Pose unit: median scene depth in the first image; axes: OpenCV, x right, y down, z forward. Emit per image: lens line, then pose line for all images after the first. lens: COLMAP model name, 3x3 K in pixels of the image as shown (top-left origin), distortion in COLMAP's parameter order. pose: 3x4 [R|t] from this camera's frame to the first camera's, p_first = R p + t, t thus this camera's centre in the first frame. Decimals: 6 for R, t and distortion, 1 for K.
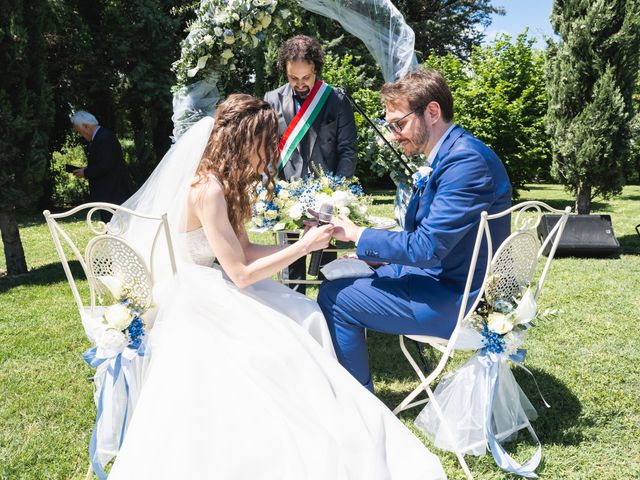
lens RADIAL K [[424.6, 0, 320.4], [0, 424.6, 225.8], [0, 0, 1]] dist [0.002028, 0.001656]
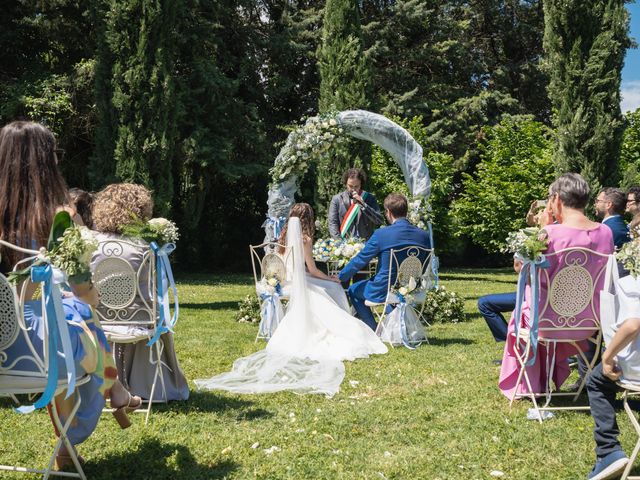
lens RADIAL K [[505.2, 0, 320.0], [0, 505.2, 240.0], [0, 0, 1]] dist [-0.000695, -0.000922]
pose [[0.990901, 0.018000, -0.133384, 0.108040], [-0.035350, 0.991031, -0.128869, 0.130145], [0.129868, 0.132412, 0.982650, -0.859500]]
